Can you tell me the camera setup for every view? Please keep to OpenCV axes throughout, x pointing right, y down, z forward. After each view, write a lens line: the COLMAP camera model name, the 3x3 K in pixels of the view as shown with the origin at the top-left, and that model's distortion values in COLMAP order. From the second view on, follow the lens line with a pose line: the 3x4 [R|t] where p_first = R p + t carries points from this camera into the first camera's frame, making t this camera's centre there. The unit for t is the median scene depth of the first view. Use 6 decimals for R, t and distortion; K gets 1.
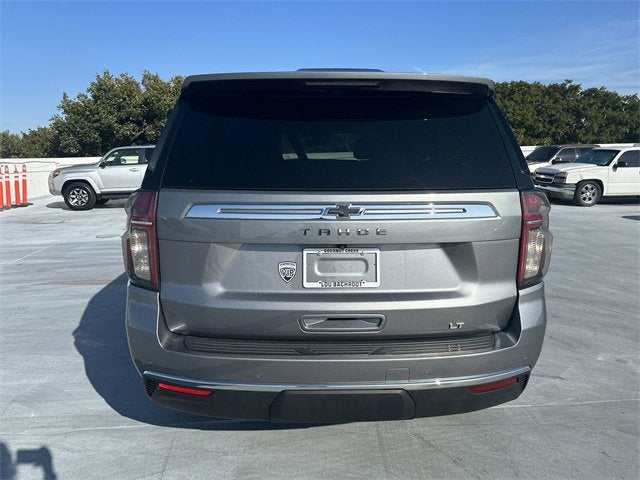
lens RADIAL K [[470.1, 0, 315.4], [0, 470.1, 239.1], [0, 0, 1]] dist [0.031729, -0.039799]
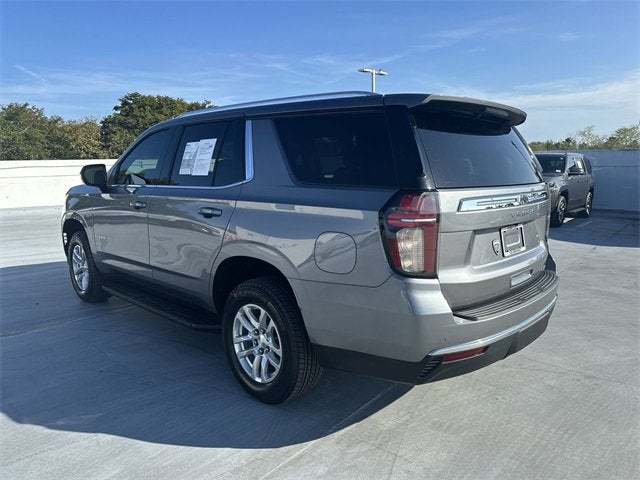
lens RADIAL K [[470.1, 0, 320.5], [0, 470.1, 234.7], [0, 0, 1]] dist [0.031729, -0.039799]
pose [[0.699471, -0.106577, 0.706669, -0.100969], [0.128905, 0.991414, 0.021929, -0.004396], [-0.702939, 0.075755, 0.707204, 0.028924]]
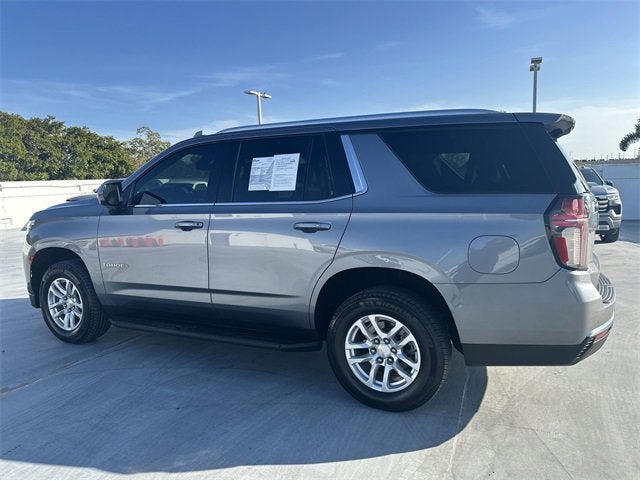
lens RADIAL K [[470.1, 0, 318.5], [0, 470.1, 241.6], [0, 0, 1]] dist [0.031729, -0.039799]
pose [[0.448862, -0.114516, 0.886233, -0.136875], [0.176641, 0.983556, 0.037626, -0.011005], [-0.875969, 0.139656, 0.461709, 0.073627]]
